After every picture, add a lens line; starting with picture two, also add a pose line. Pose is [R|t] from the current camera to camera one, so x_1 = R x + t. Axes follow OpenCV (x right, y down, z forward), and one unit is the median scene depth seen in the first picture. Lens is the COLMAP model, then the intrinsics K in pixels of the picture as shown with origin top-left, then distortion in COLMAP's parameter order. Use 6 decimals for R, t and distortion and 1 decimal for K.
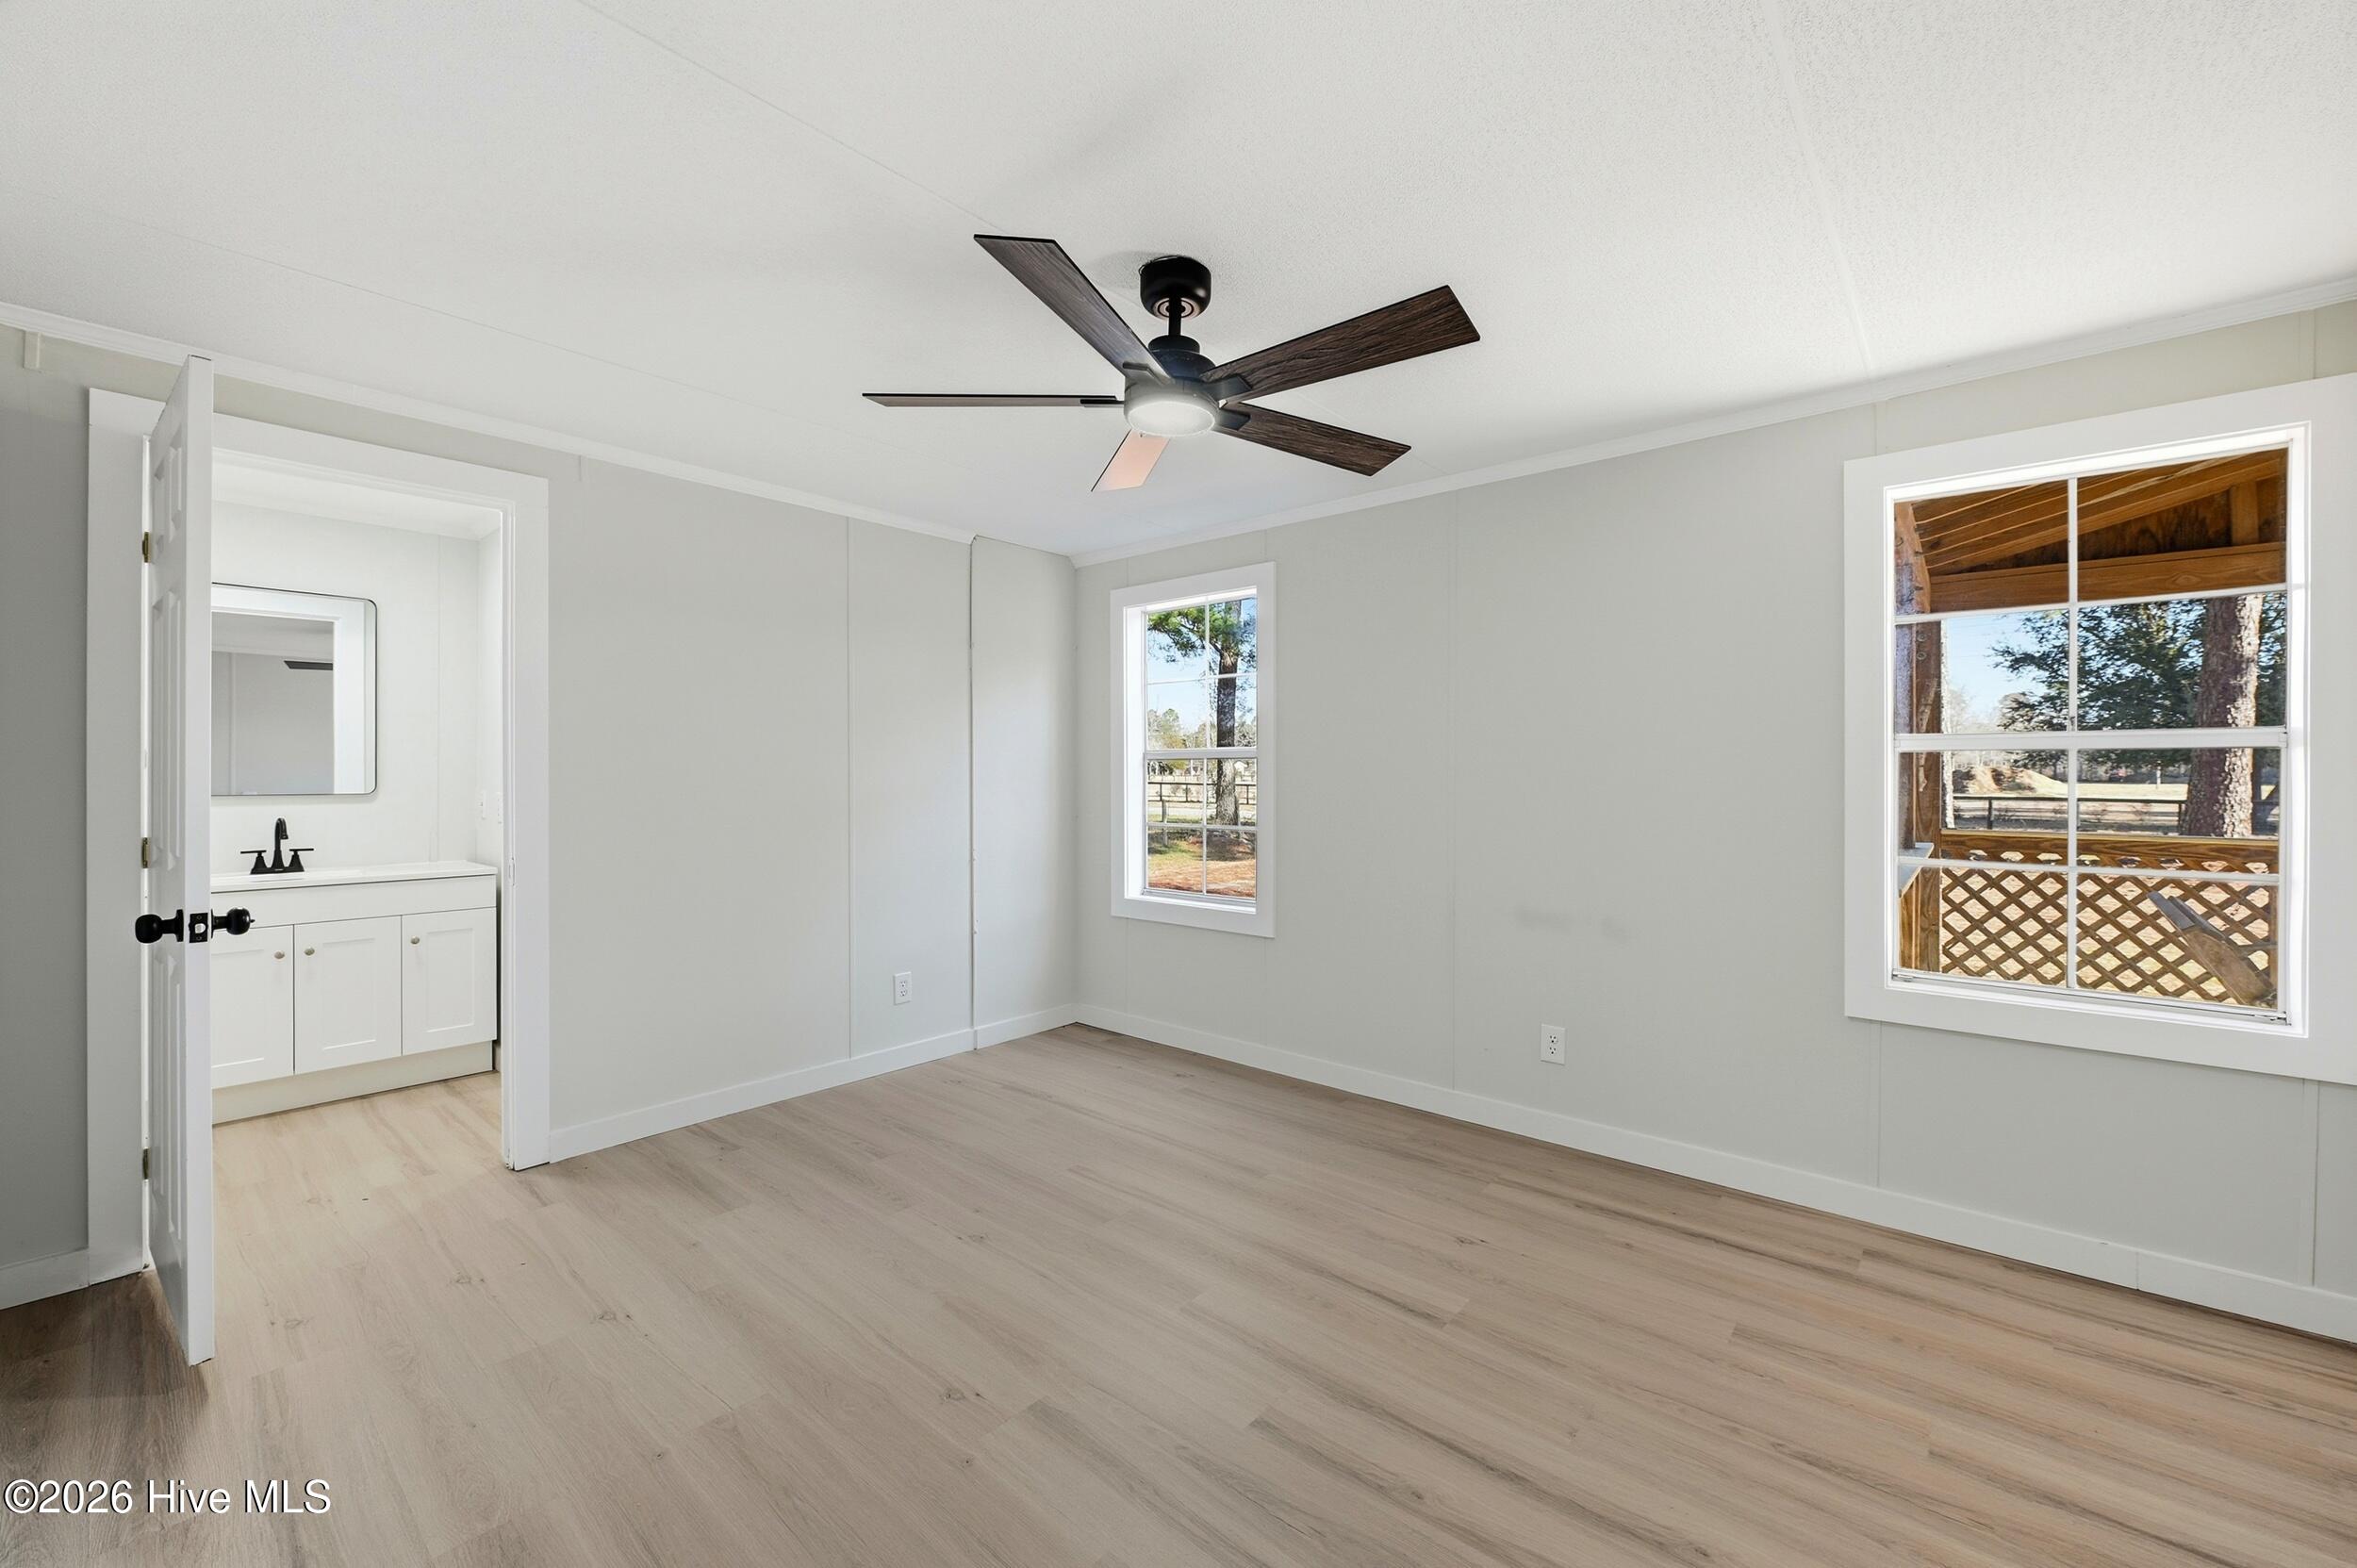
lens RADIAL K [[945.6, 0, 1149.6], [0, 945.6, 775.0], [0, 0, 1]] dist [-0.006196, 0.000202]
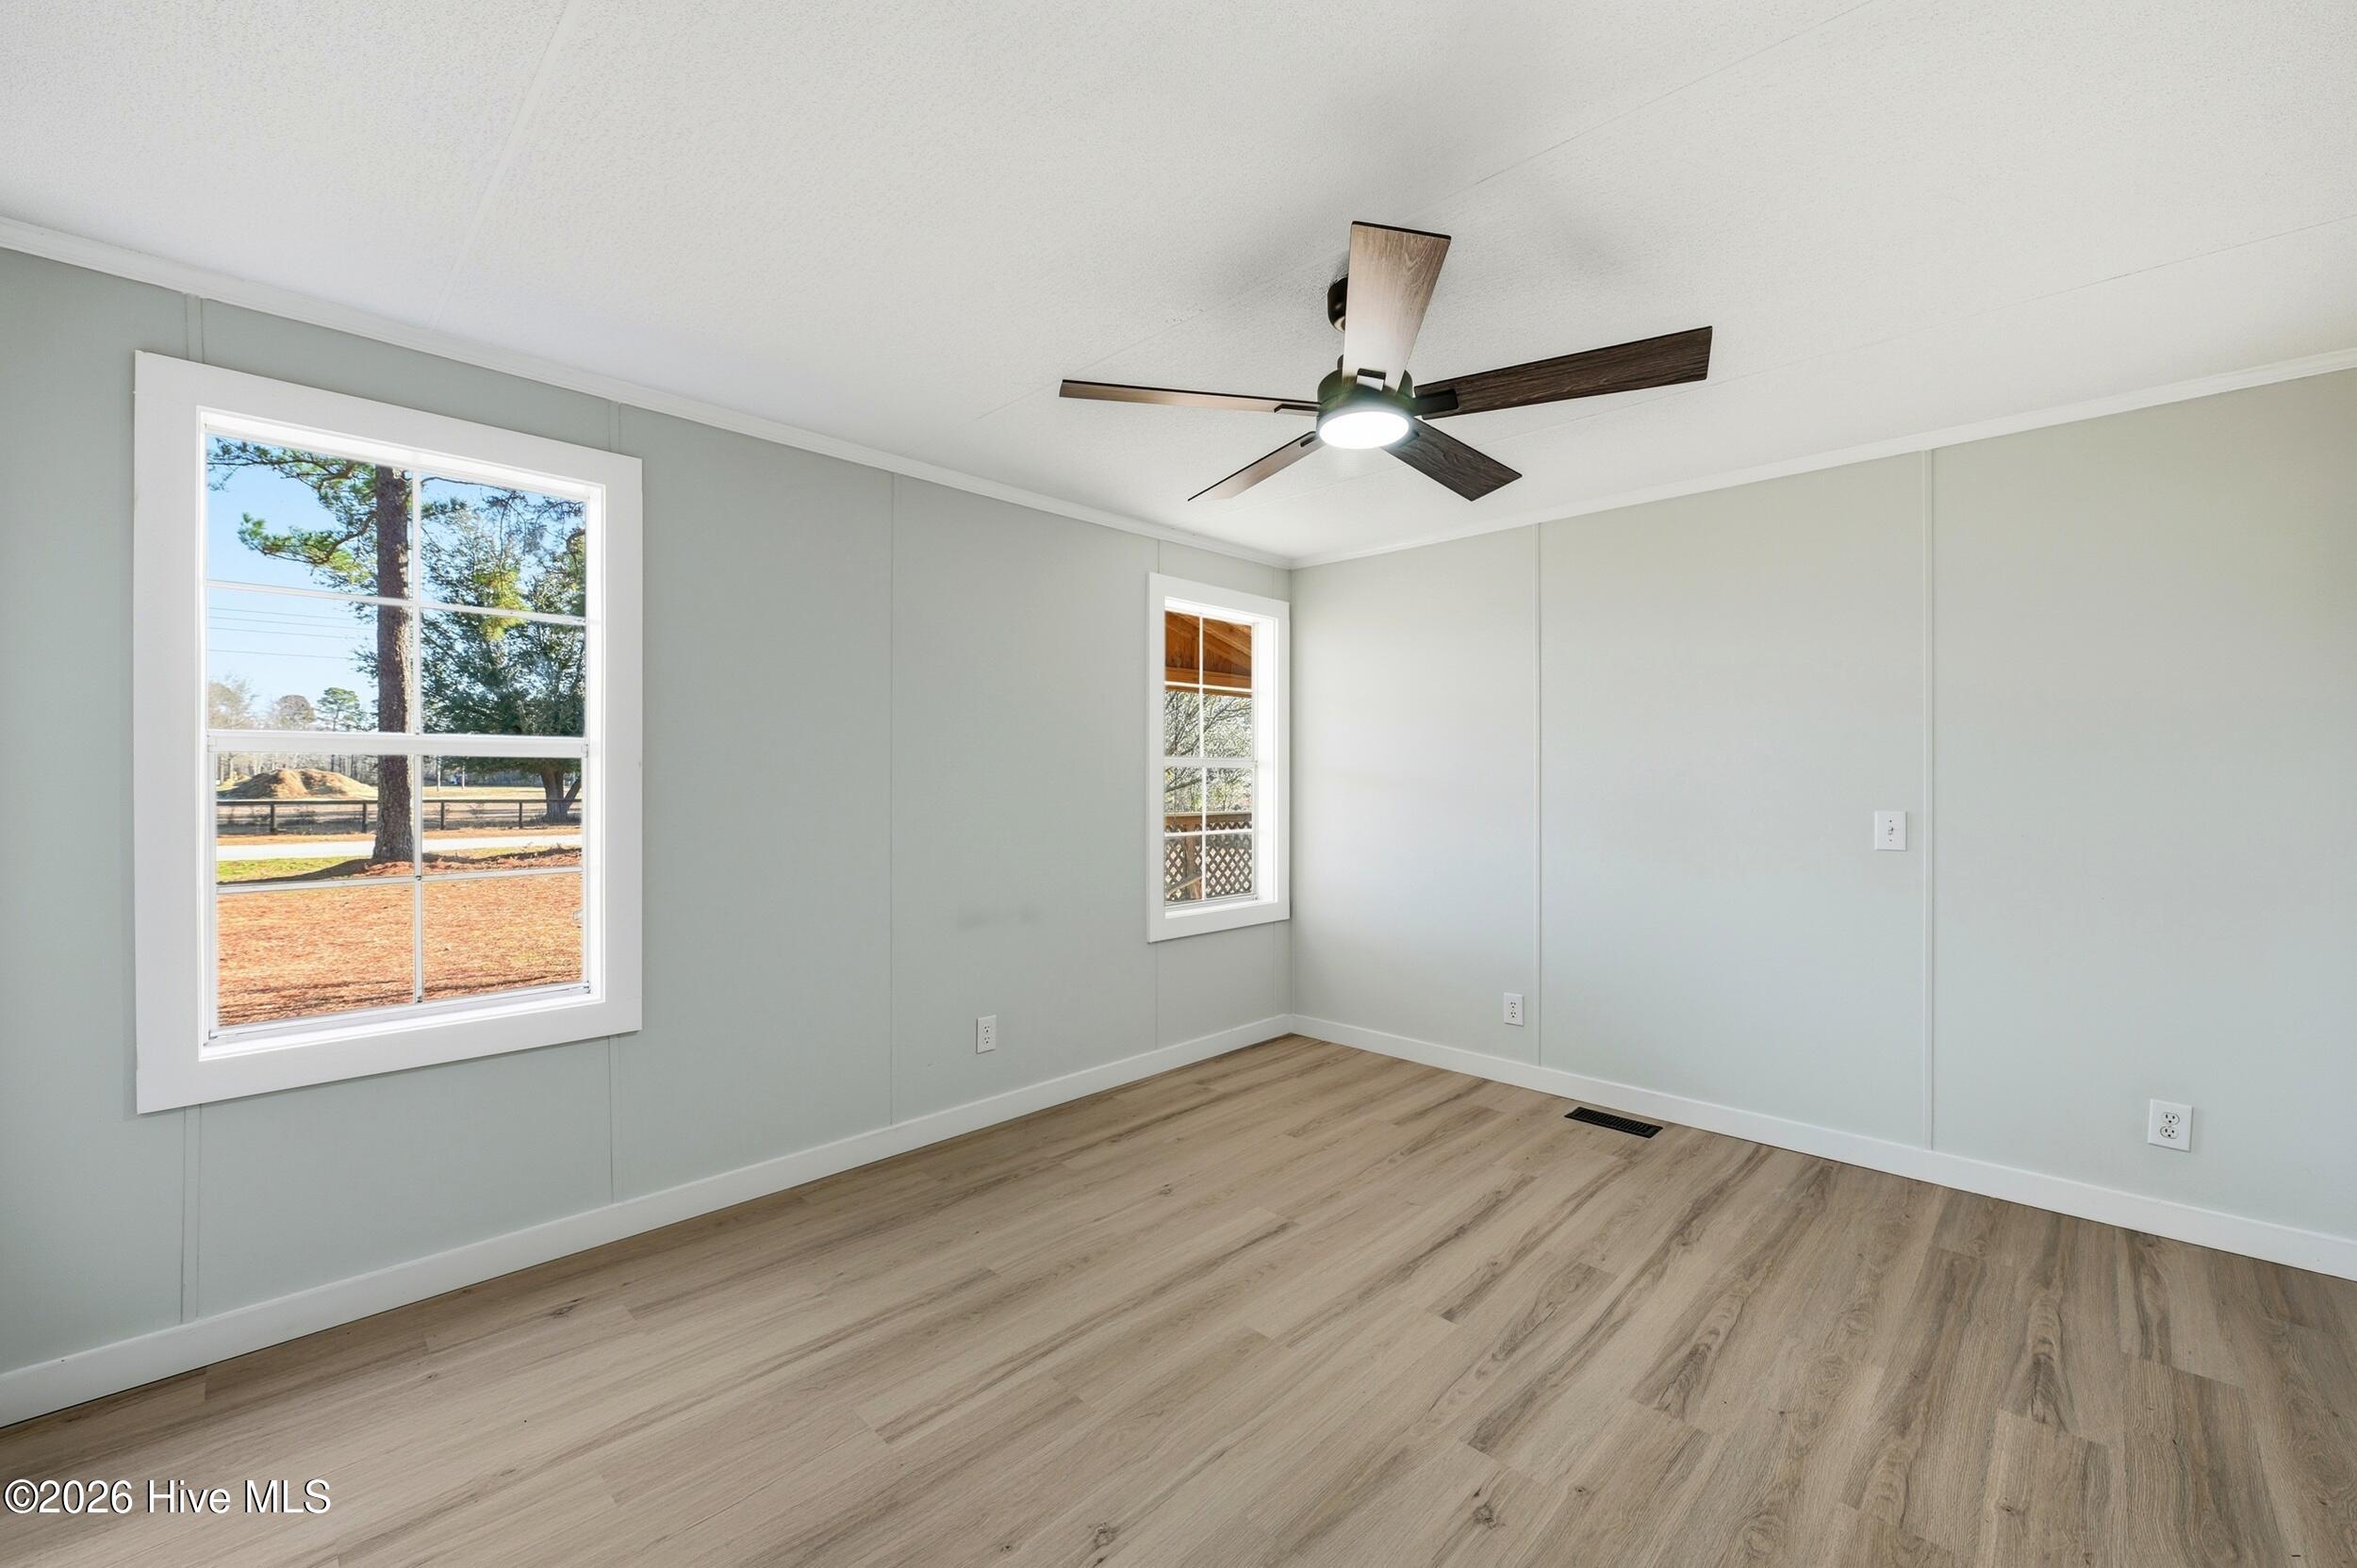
lens RADIAL K [[945.6, 0, 1176.3], [0, 945.6, 776.4], [0, 0, 1]] dist [-0.006196, 0.000202]
pose [[0.043050, 0.002382, 0.999070, -0.683365], [-0.000397, 0.999997, -0.002367, -0.005804], [-0.999073, -0.000295, 0.043050, 0.791729]]
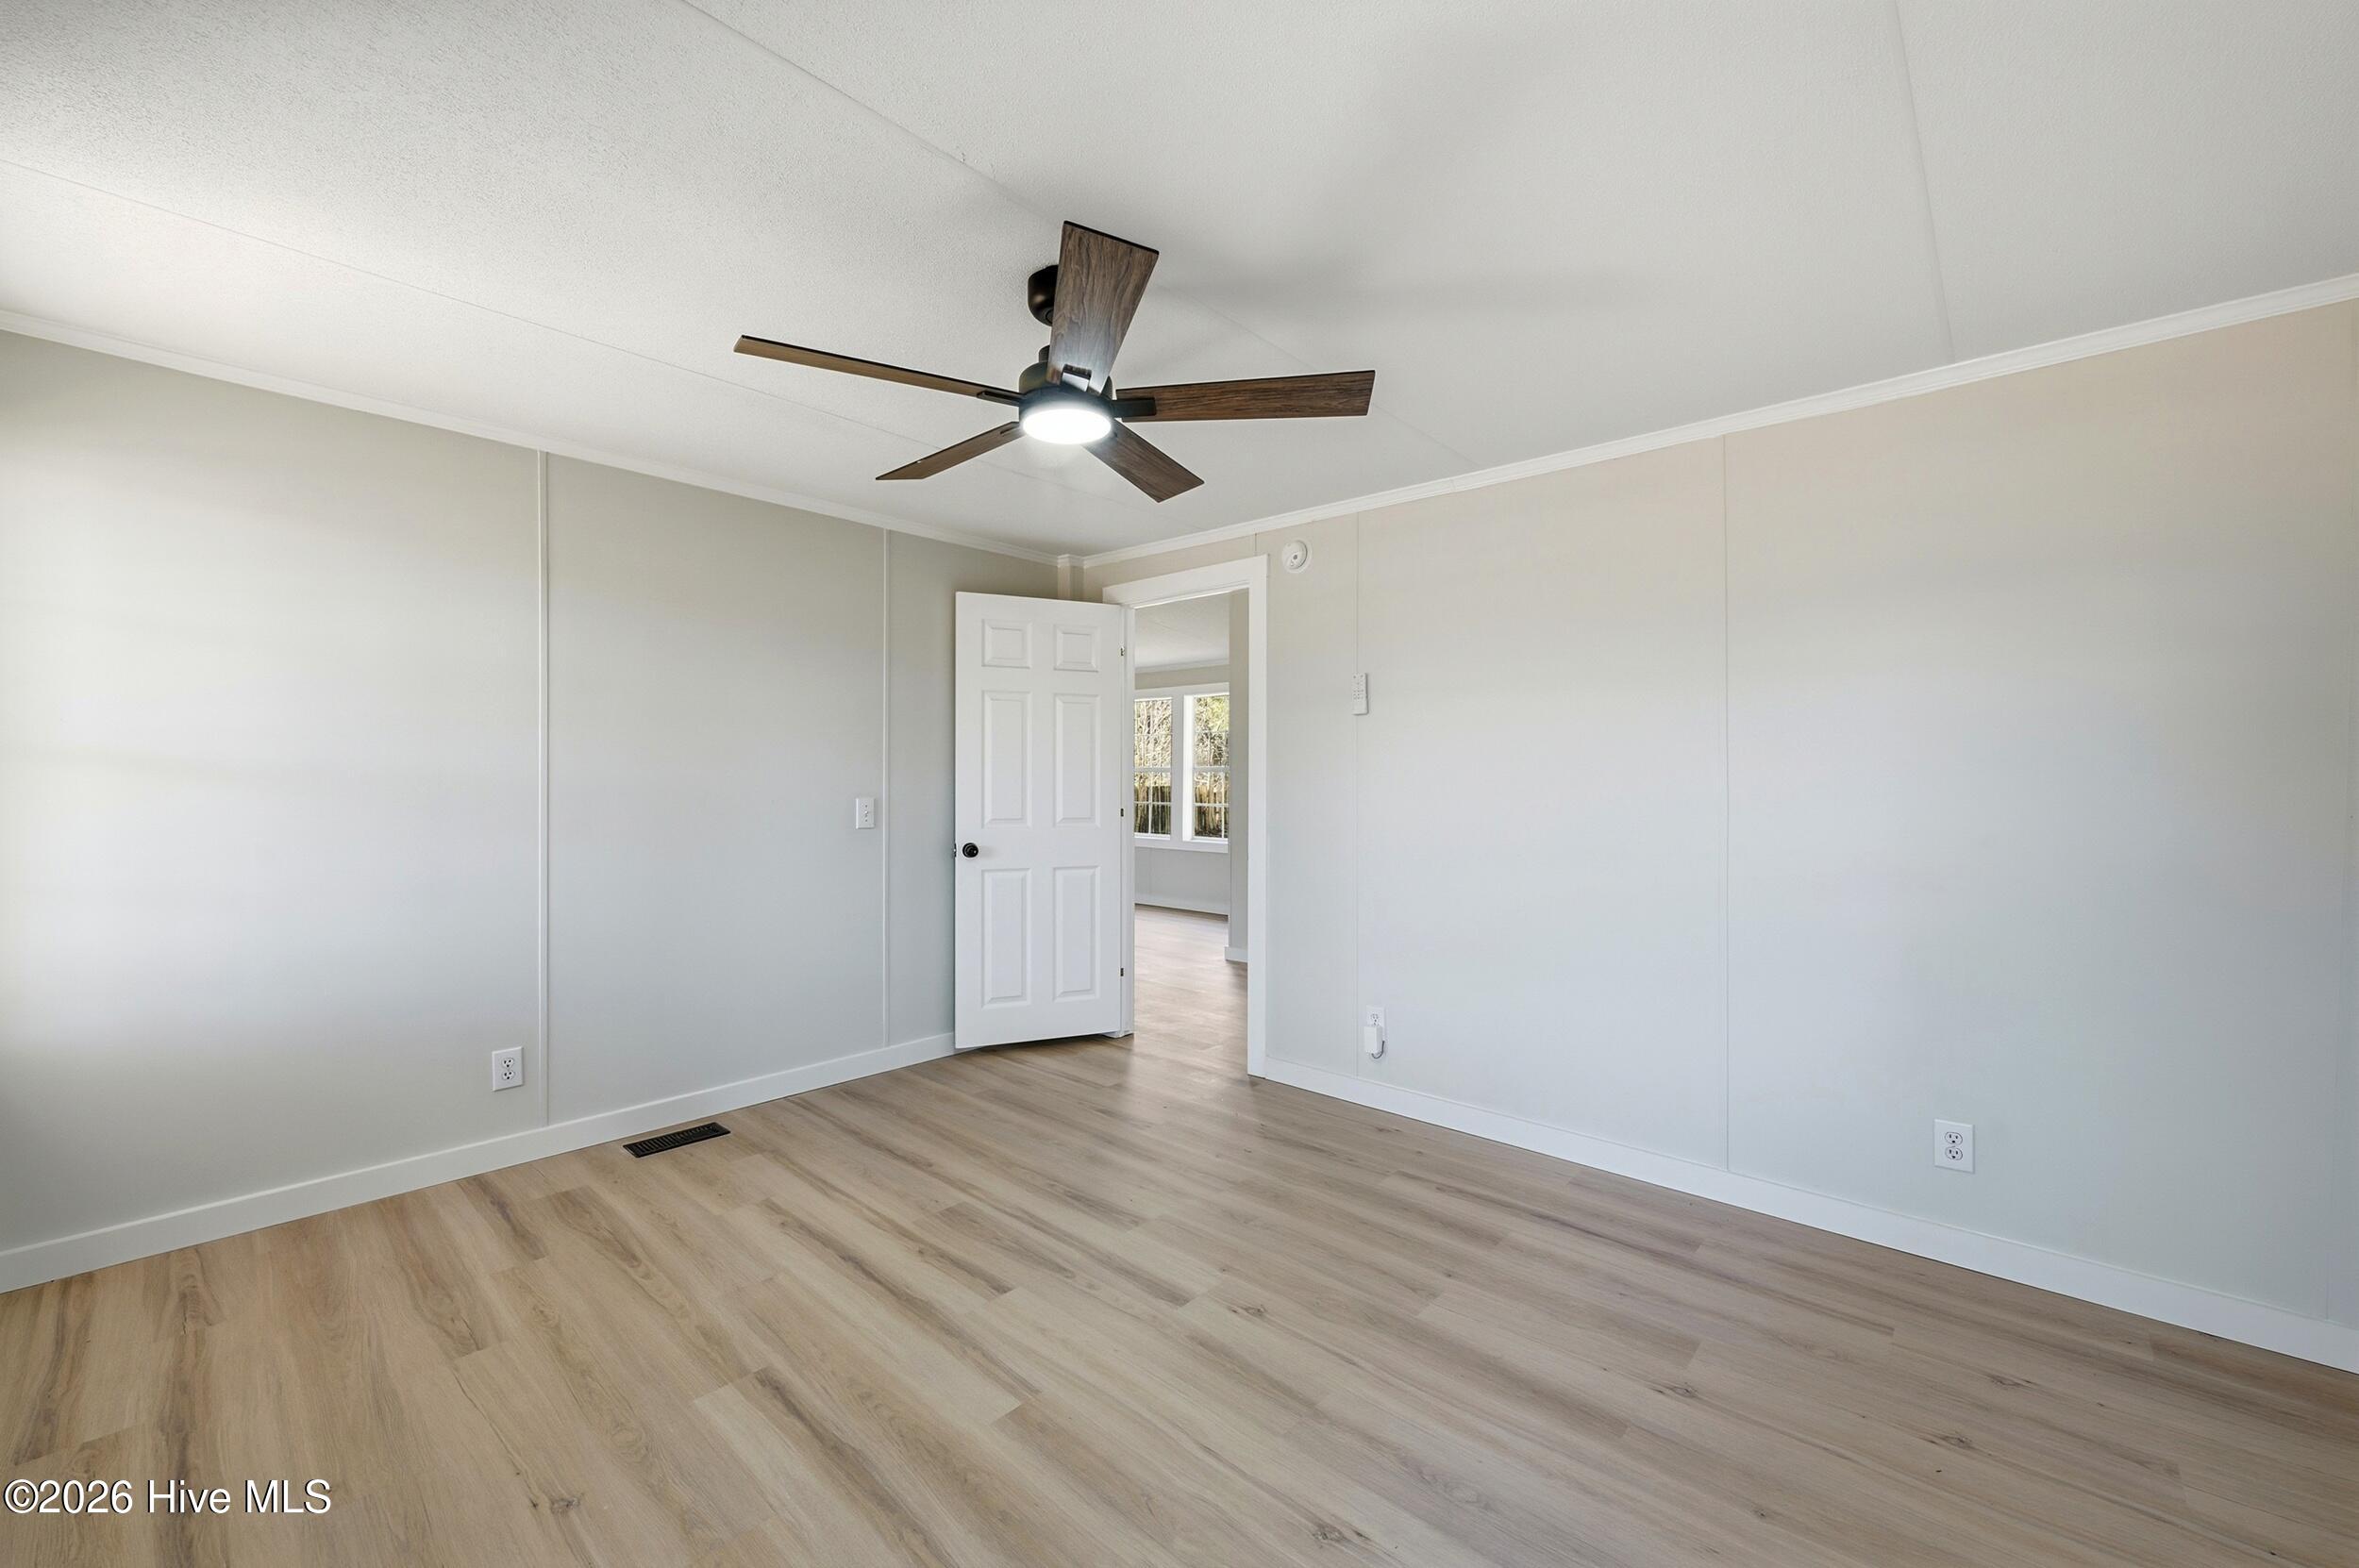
lens RADIAL K [[946.3, 0, 1169.5], [0, 946.3, 769.6], [0, 0, 1]] dist [-0.006196, 0.000202]
pose [[-0.999977, -0.005948, 0.003351, -0.065063], [-0.005973, 0.999954, -0.007454, -0.002376], [-0.003306, -0.007473, -0.999967, 1.385194]]
